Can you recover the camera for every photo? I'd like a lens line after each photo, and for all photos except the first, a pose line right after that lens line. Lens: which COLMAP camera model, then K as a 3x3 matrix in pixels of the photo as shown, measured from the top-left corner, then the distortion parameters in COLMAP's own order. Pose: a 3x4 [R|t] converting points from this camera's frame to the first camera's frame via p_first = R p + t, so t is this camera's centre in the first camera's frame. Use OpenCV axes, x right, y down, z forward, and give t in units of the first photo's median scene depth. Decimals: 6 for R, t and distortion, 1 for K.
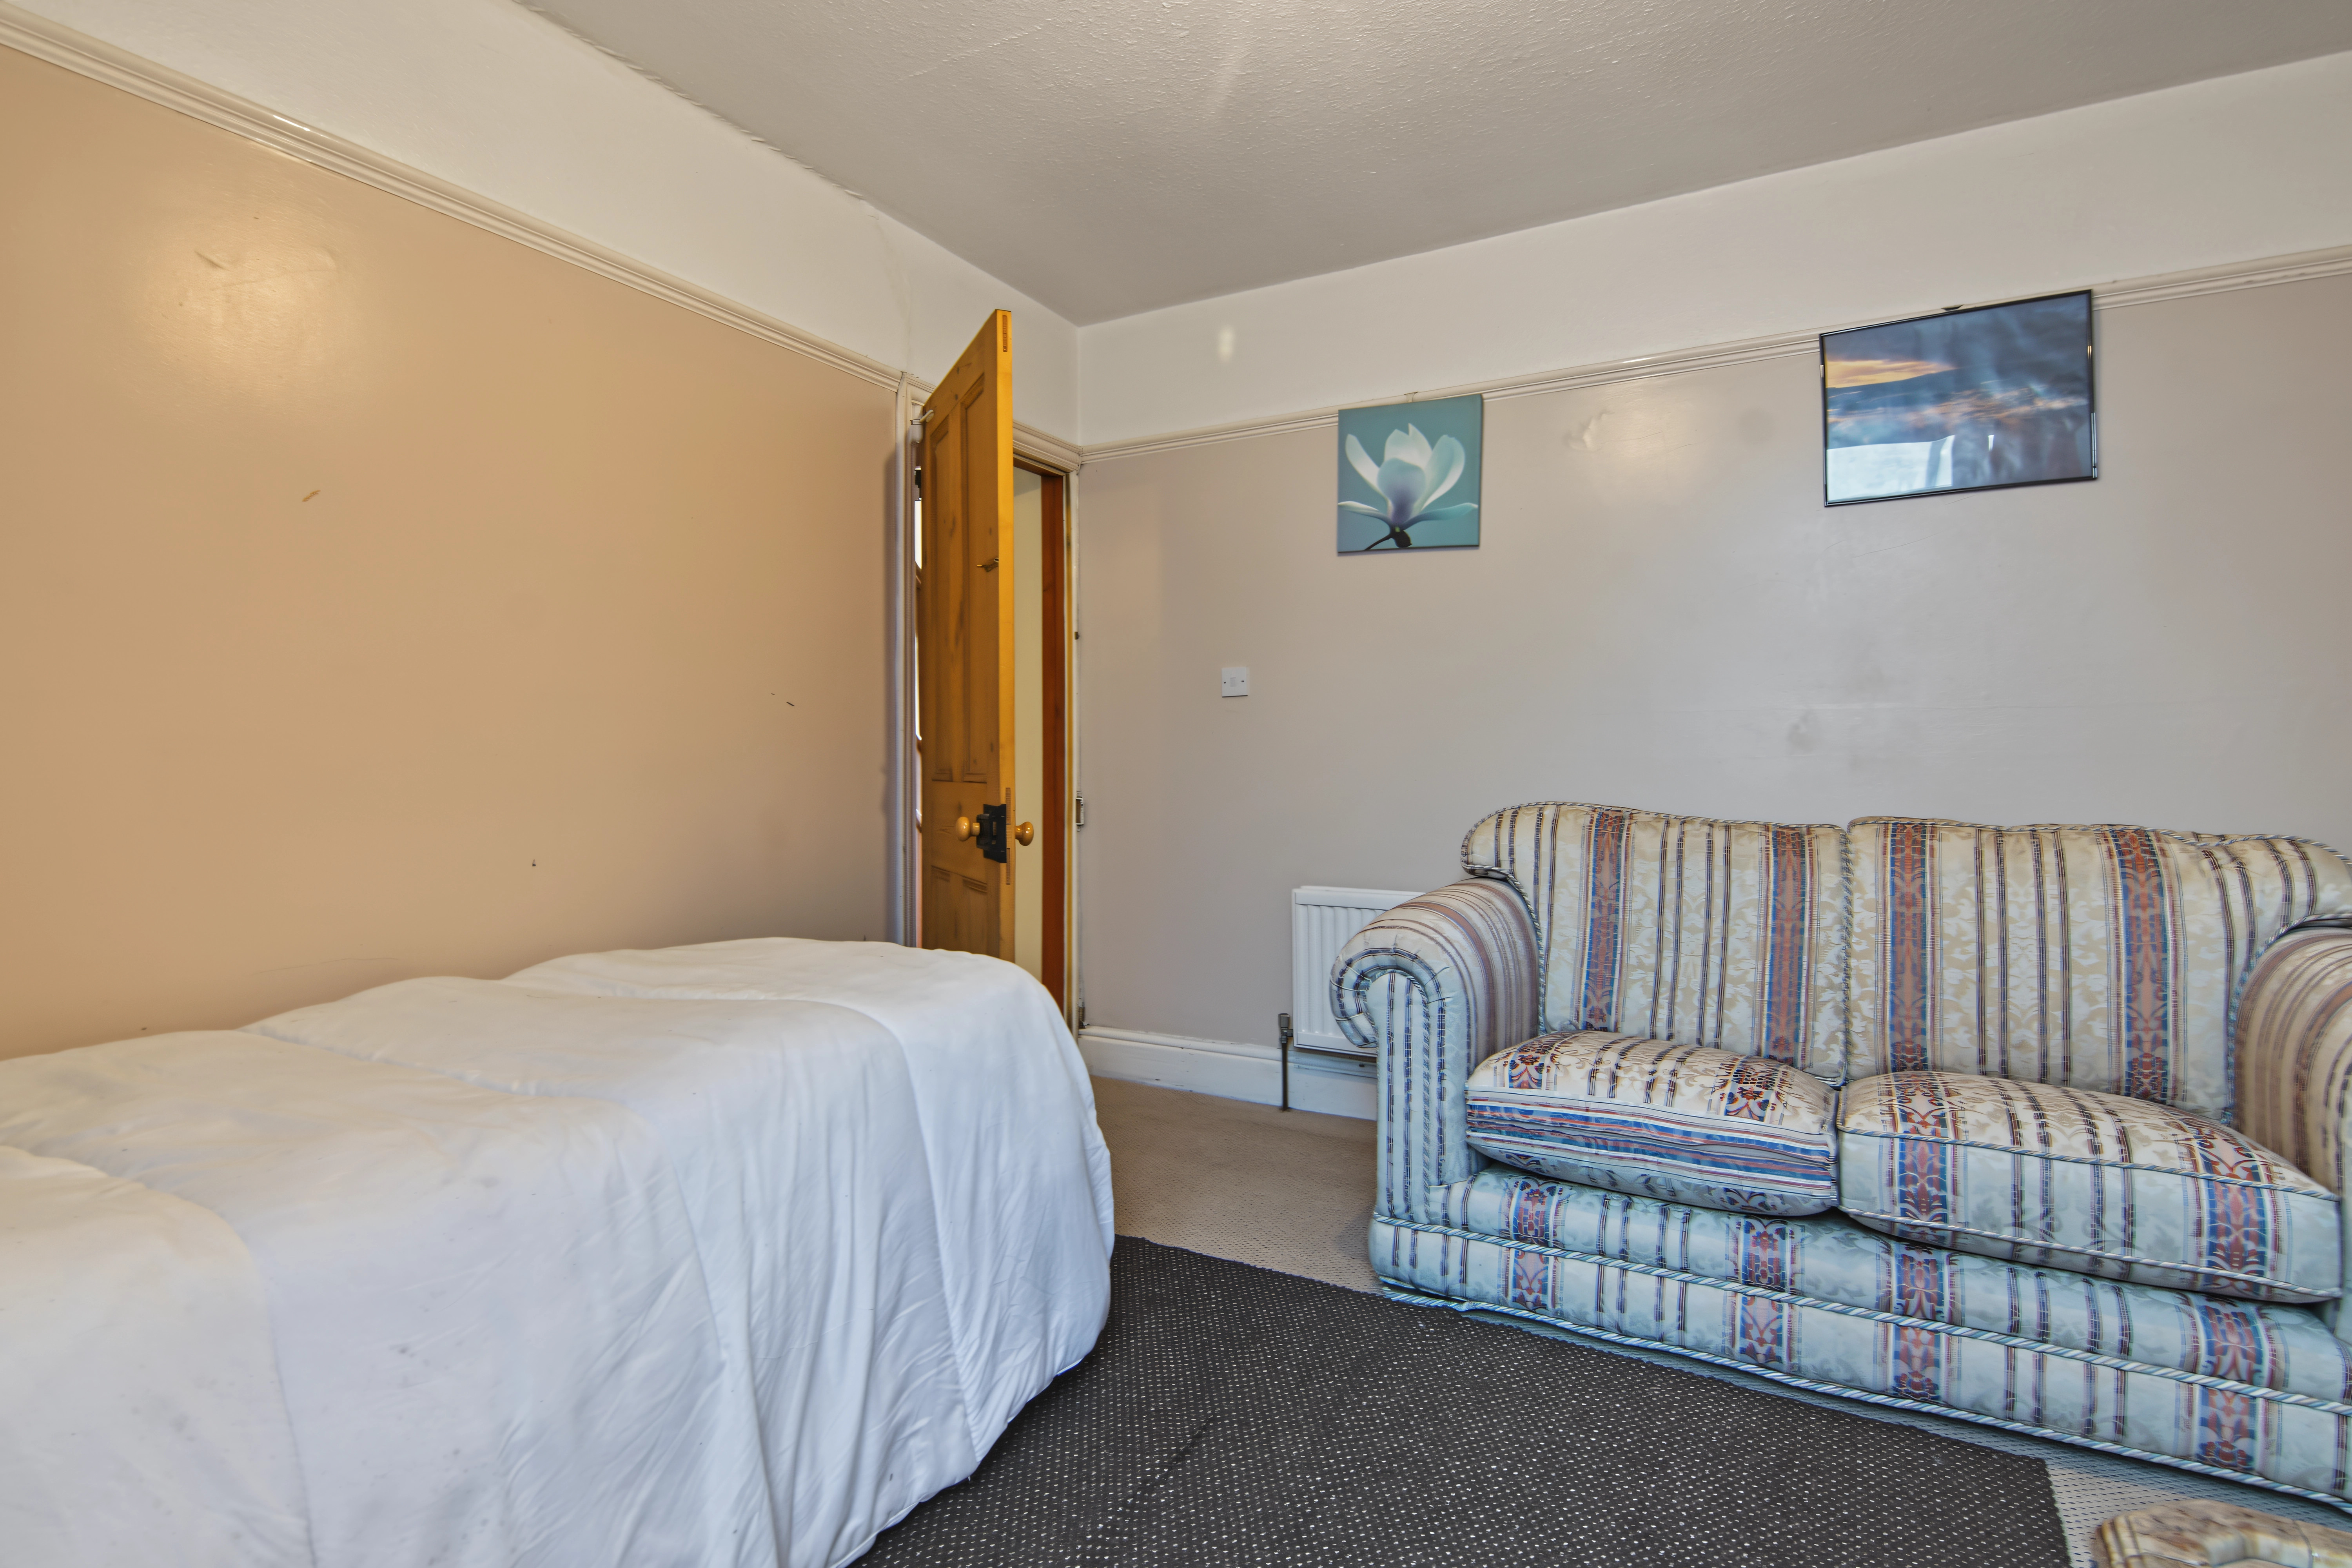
lens RADIAL K [[1227.2, 0, 1176.0], [0, 1227.2, 784.0], [0, 0, 1]] dist [0.000570, -0.000273]
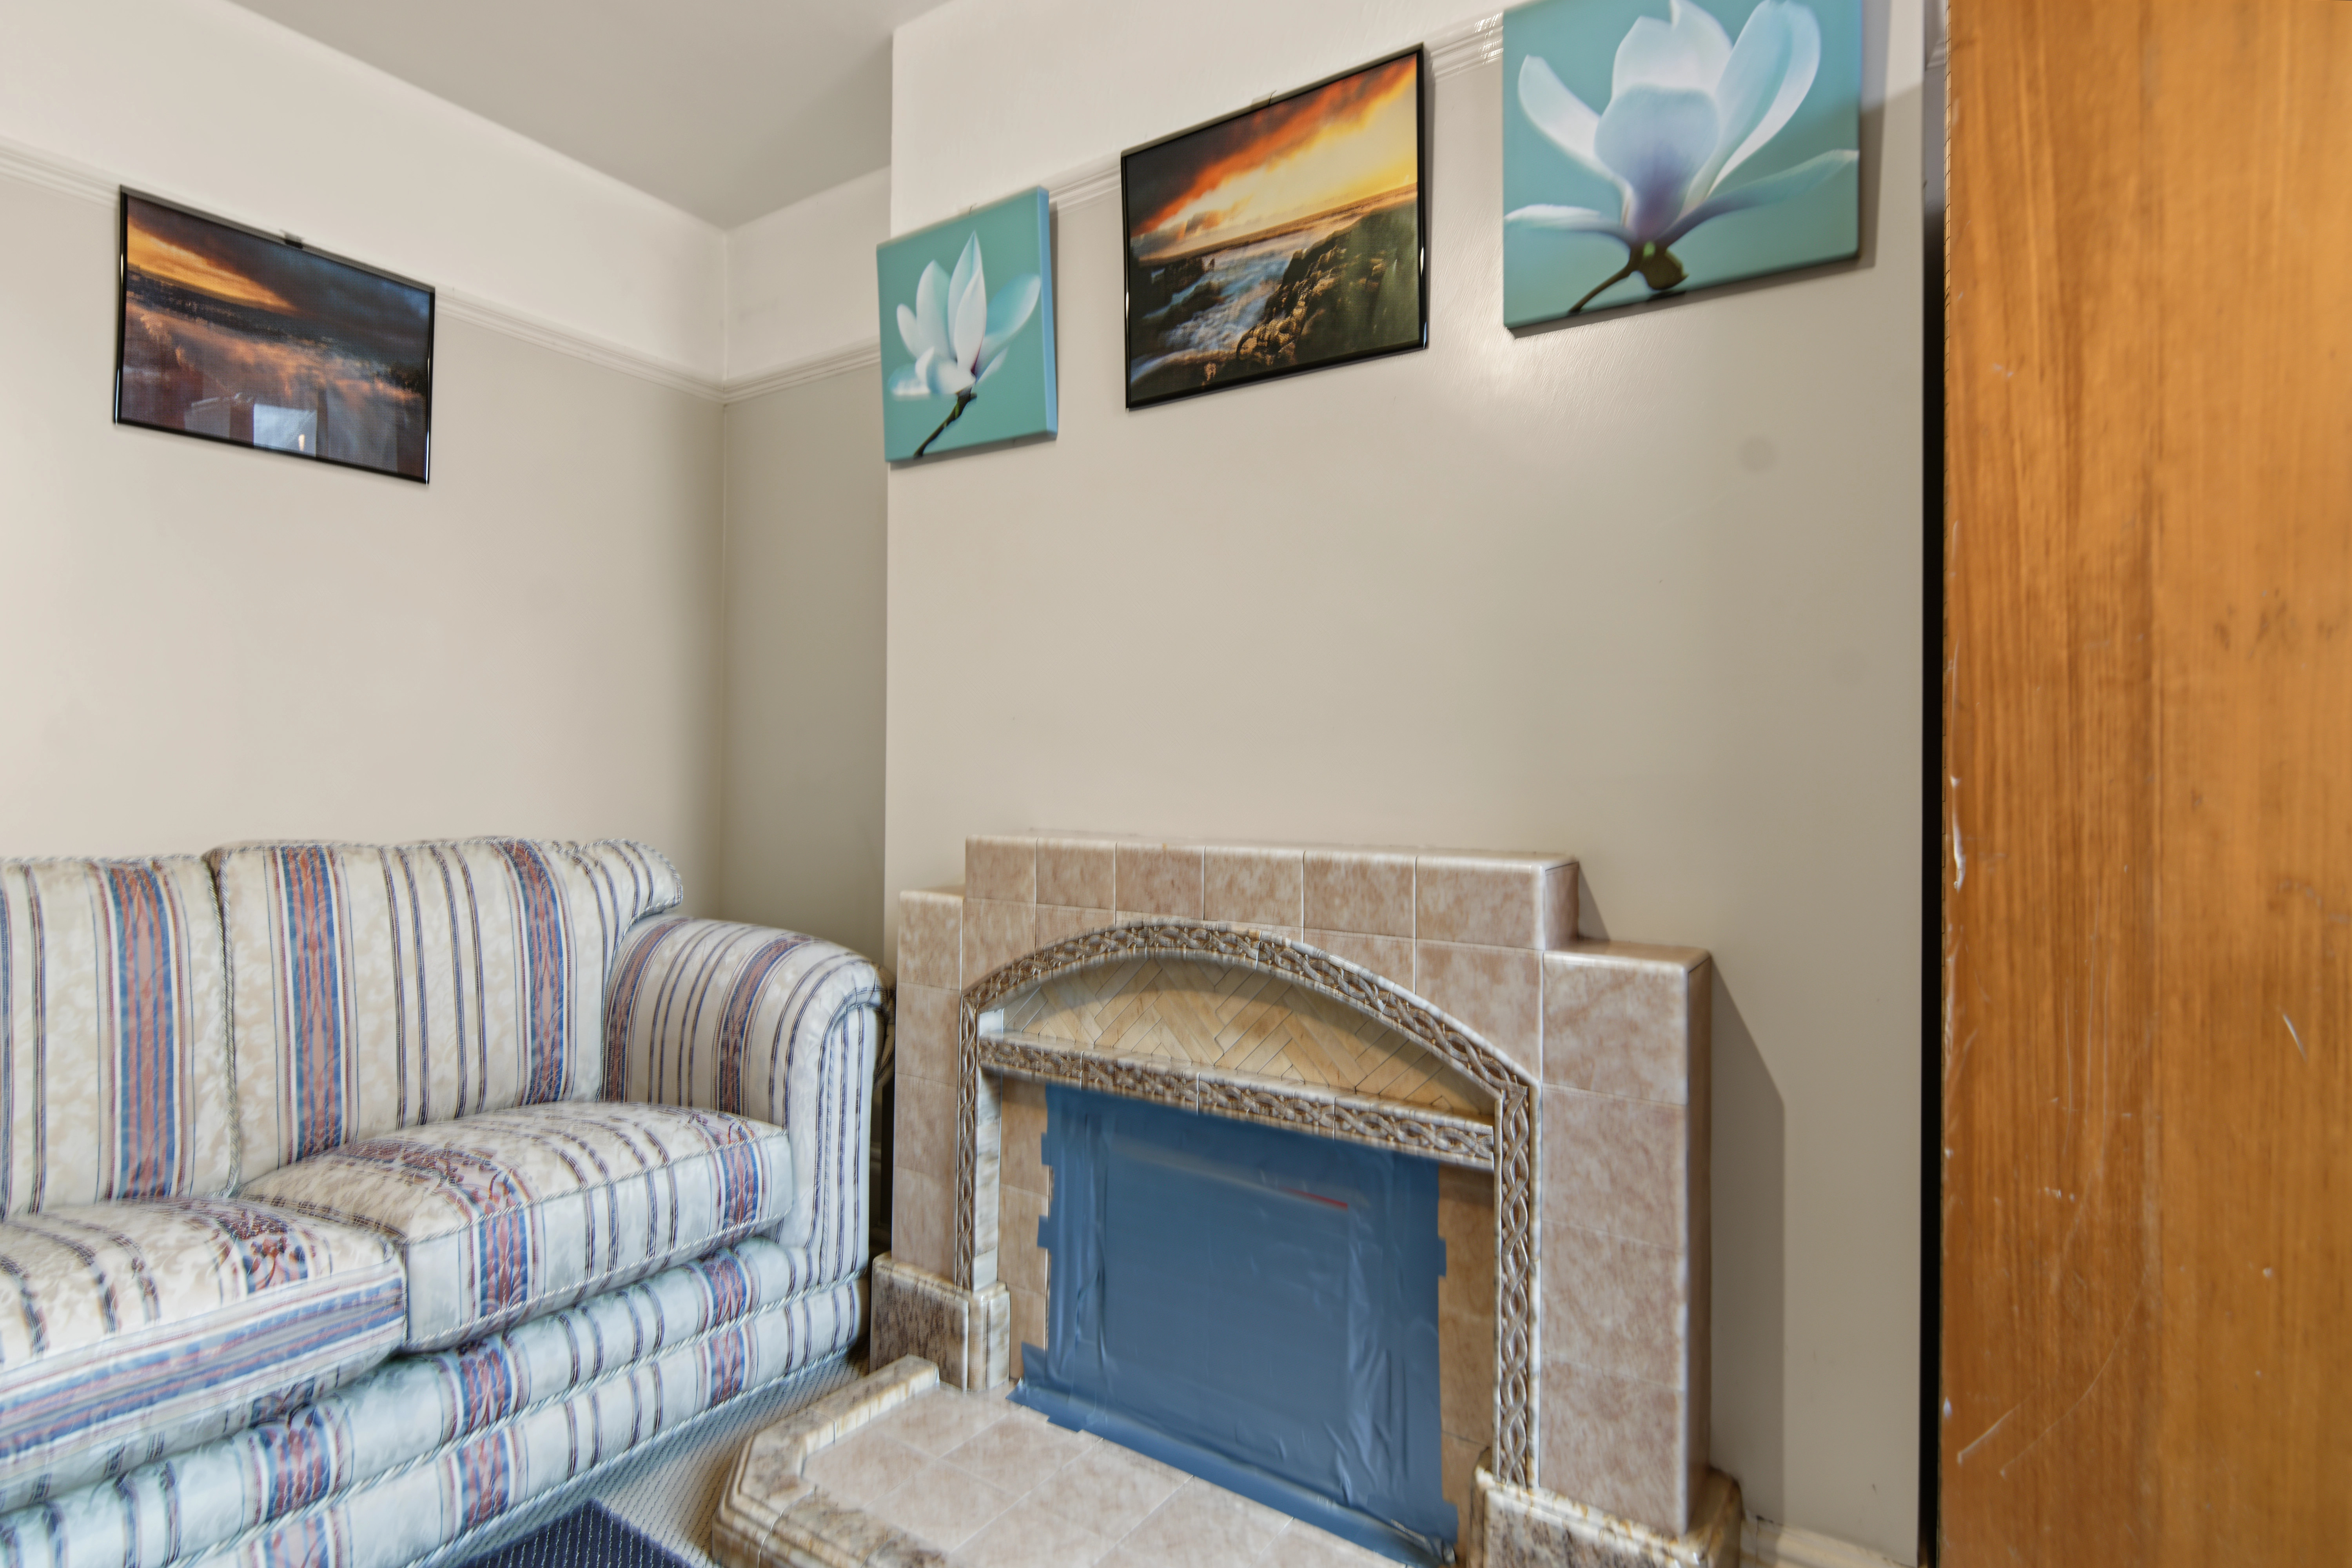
lens RADIAL K [[1148.7, 0, 1170.7], [0, 1148.7, 779.6], [0, 0, 1]] dist [0.022291, -0.013043]
pose [[0.080832, -0.000373, 0.996728, -0.140602], [0.001403, 0.999999, 0.000260, -0.014967], [-0.996727, 0.001377, 0.080832, 0.395880]]
